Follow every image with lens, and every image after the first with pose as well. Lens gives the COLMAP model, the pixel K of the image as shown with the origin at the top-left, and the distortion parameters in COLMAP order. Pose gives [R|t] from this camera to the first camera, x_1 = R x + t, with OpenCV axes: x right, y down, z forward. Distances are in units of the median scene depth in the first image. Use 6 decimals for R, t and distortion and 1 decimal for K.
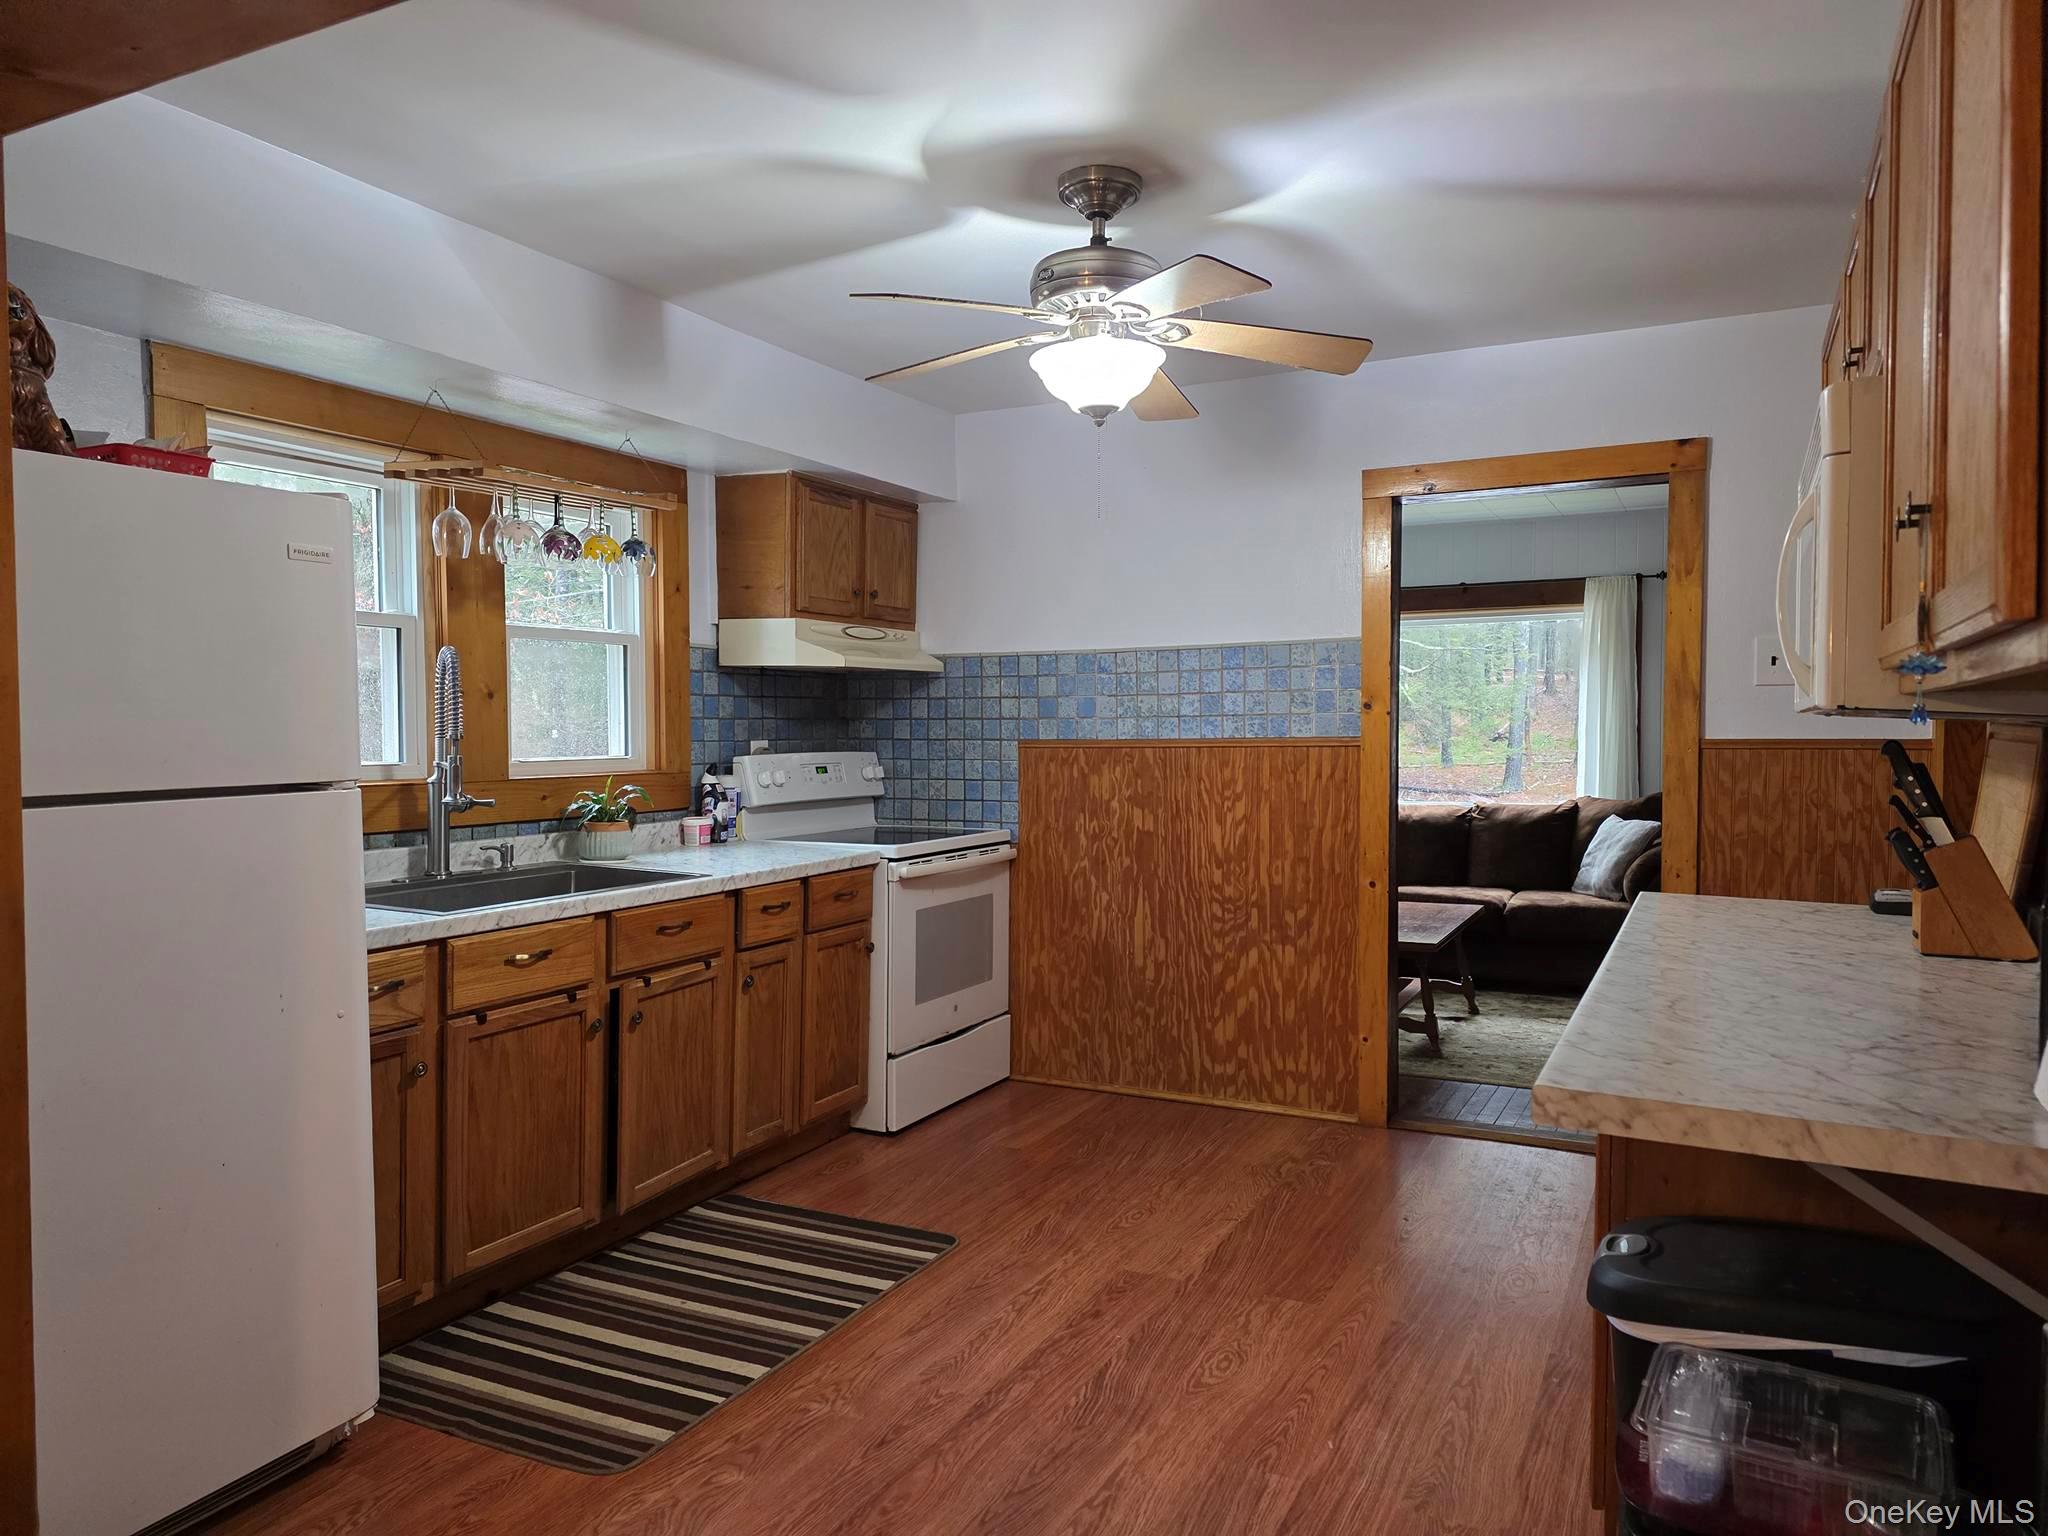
lens RADIAL K [[1375.6, 0, 1021.9], [0, 1375.6, 762.0], [0, 0, 1]] dist [0.059103, -0.019405]
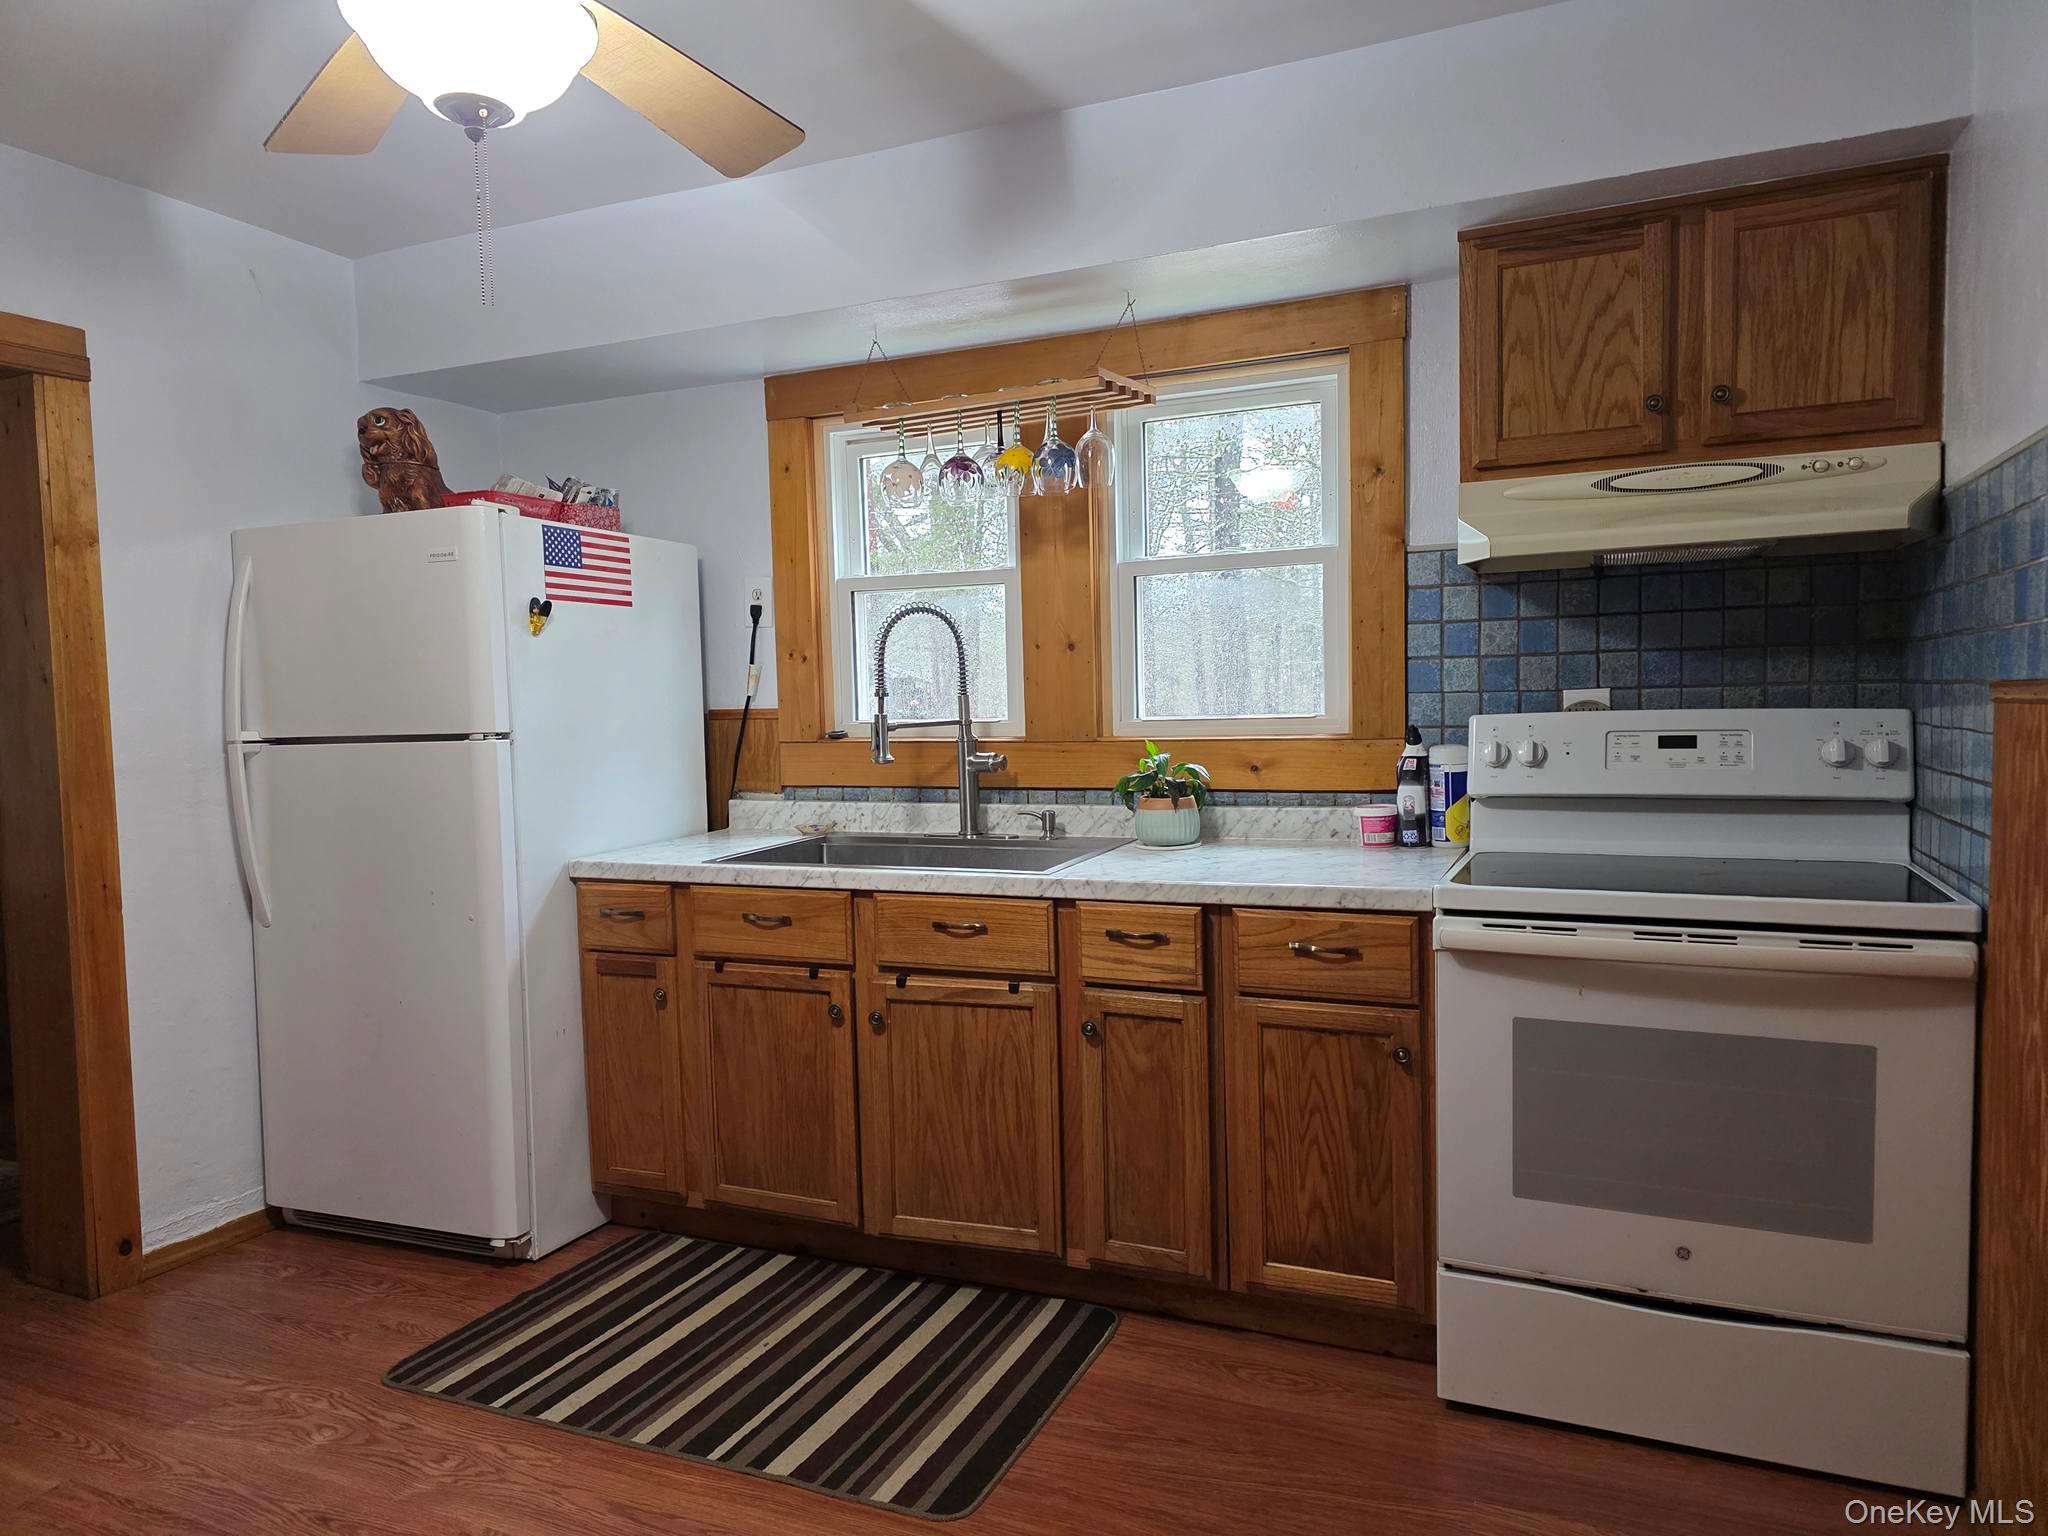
lens RADIAL K [[1375.6, 0, 1020.4], [0, 1375.6, 773.0], [0, 0, 1]] dist [0.059103, -0.019405]
pose [[0.049542, 0.053724, -0.997326, 0.515317], [-0.004972, 0.998553, 0.053543, -0.013328], [0.998760, 0.002306, 0.049738, 0.936427]]
